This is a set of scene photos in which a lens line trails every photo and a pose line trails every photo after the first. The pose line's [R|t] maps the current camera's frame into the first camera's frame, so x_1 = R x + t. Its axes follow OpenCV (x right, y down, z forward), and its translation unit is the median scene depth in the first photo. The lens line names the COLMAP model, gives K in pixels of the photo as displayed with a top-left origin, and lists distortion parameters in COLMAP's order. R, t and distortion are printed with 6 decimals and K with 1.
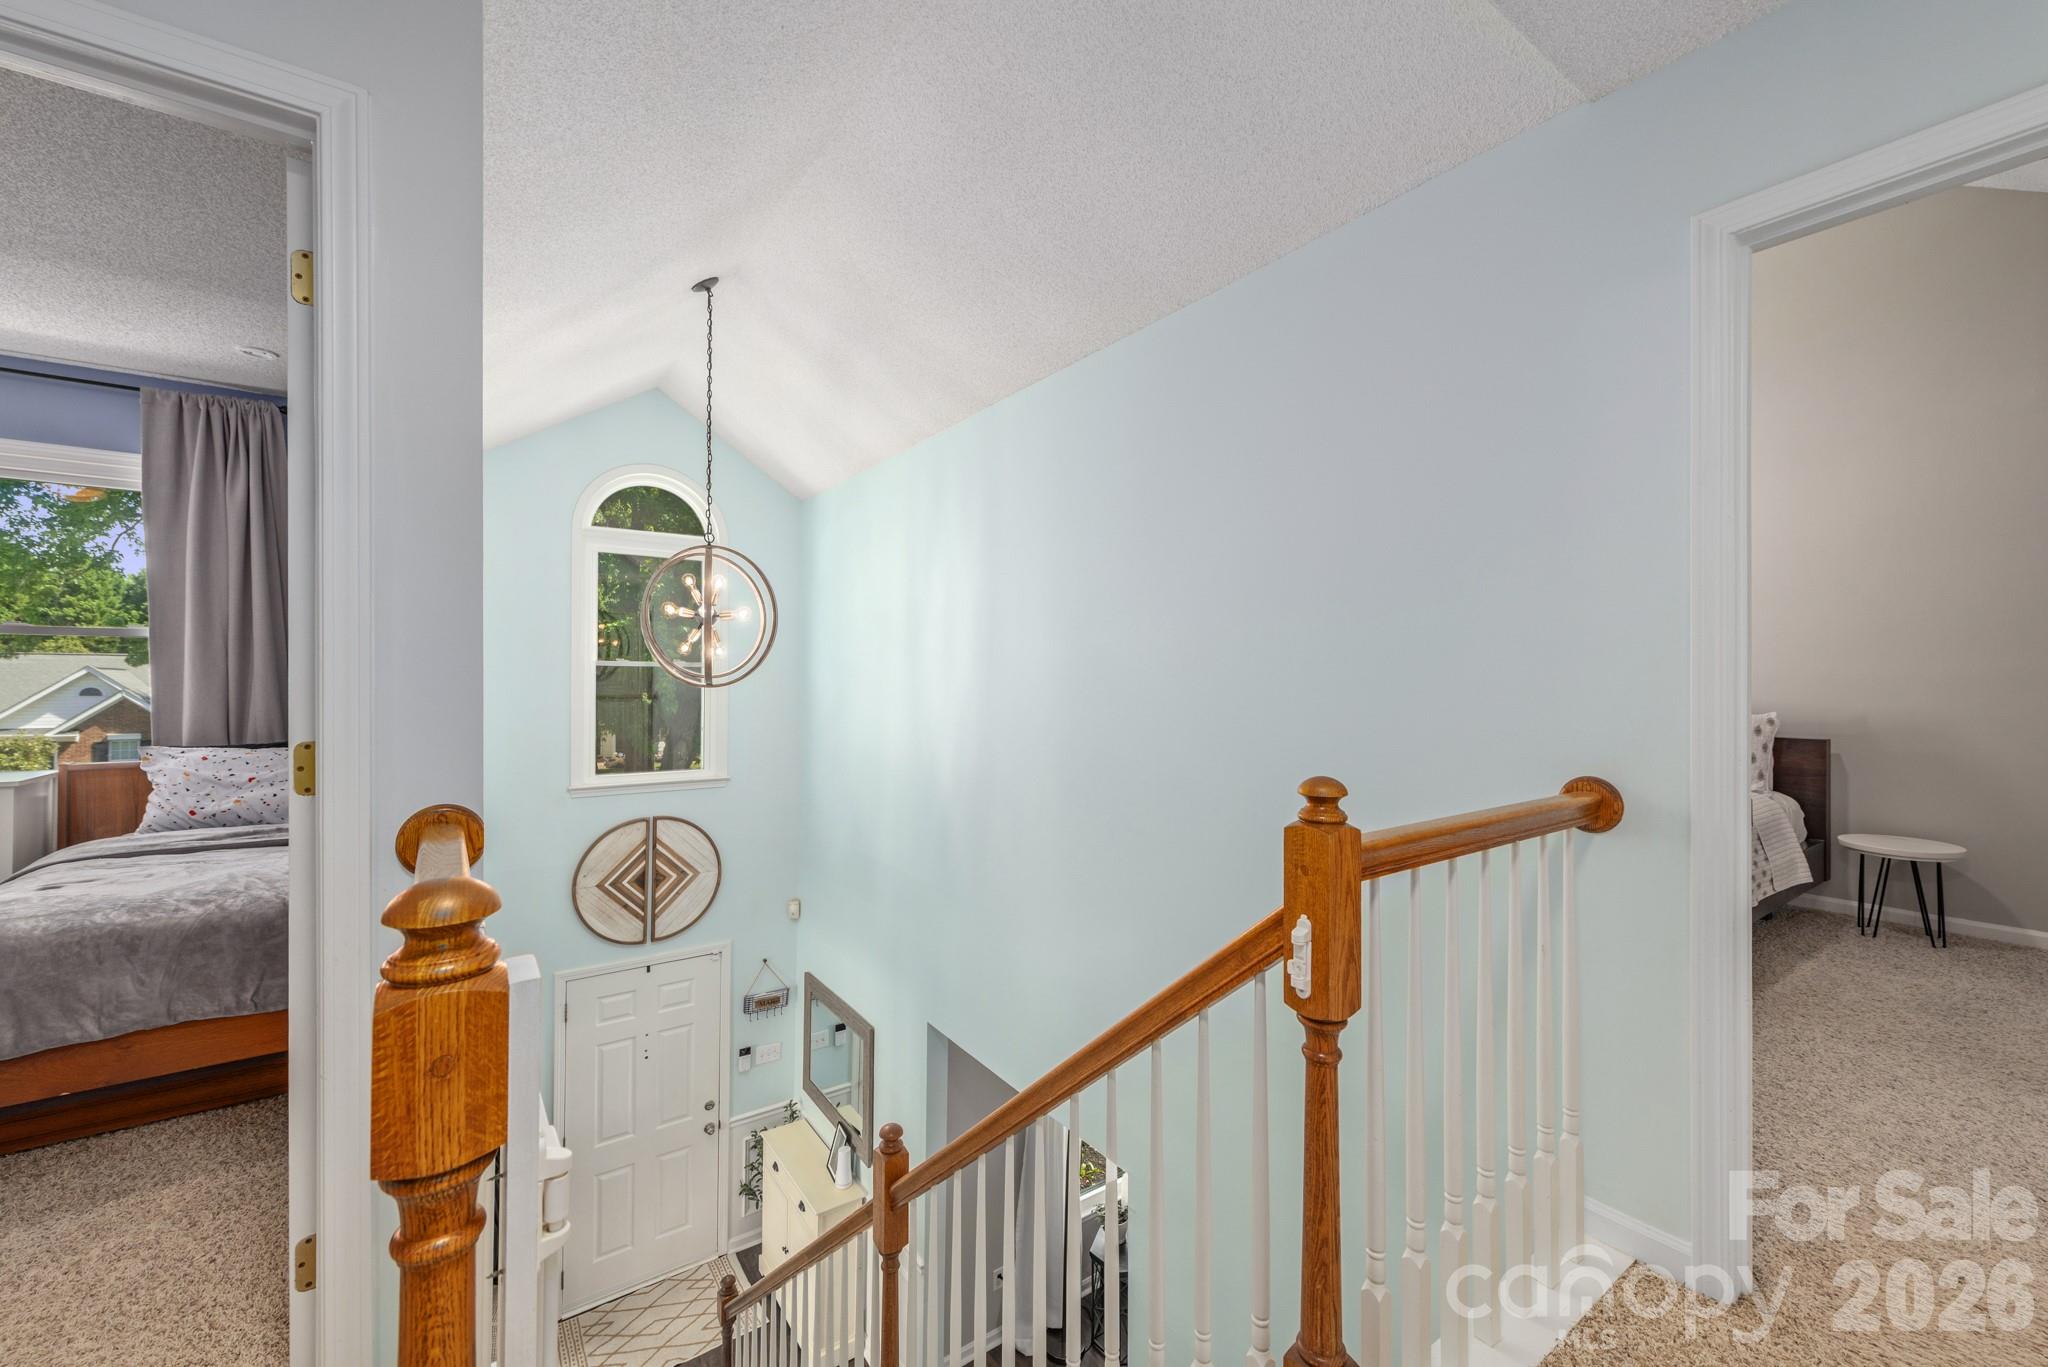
lens RADIAL K [[798.2, 0, 1033.3], [0, 798.2, 676.0], [0, 0, 1]] dist [0.008961, -0.003087]
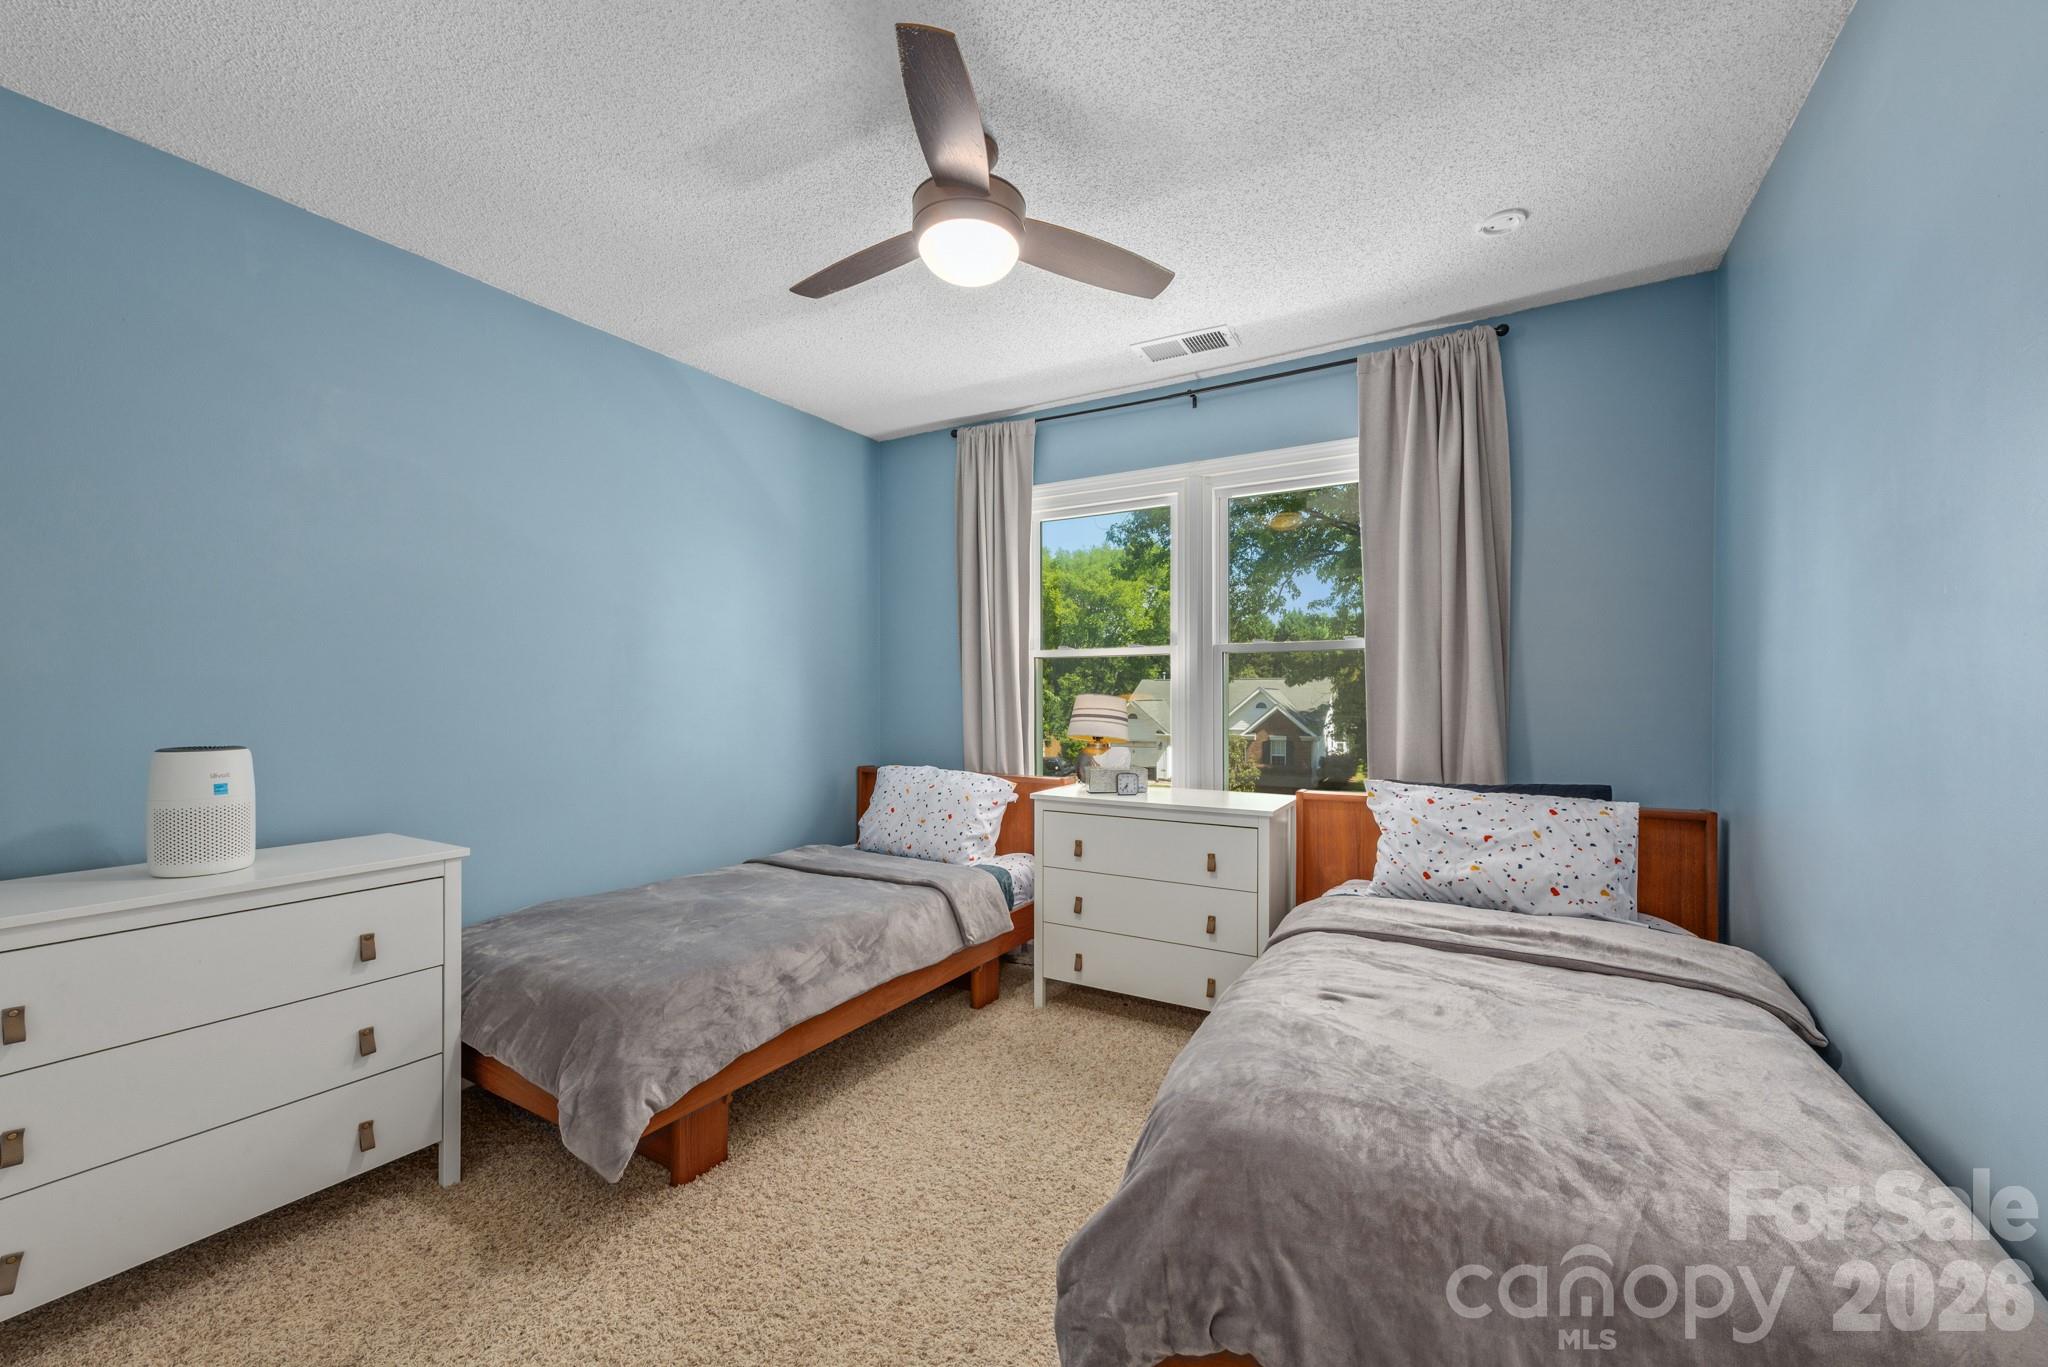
lens RADIAL K [[803.2, 0, 1028.9], [0, 803.2, 686.1], [0, 0, 1]] dist [0.007122, -0.000949]
pose [[0.416518, -0.015027, -0.909003, -0.478379], [0.008603, 0.999884, -0.012587, -0.001620], [0.909087, -0.002577, 0.416598, 0.321168]]
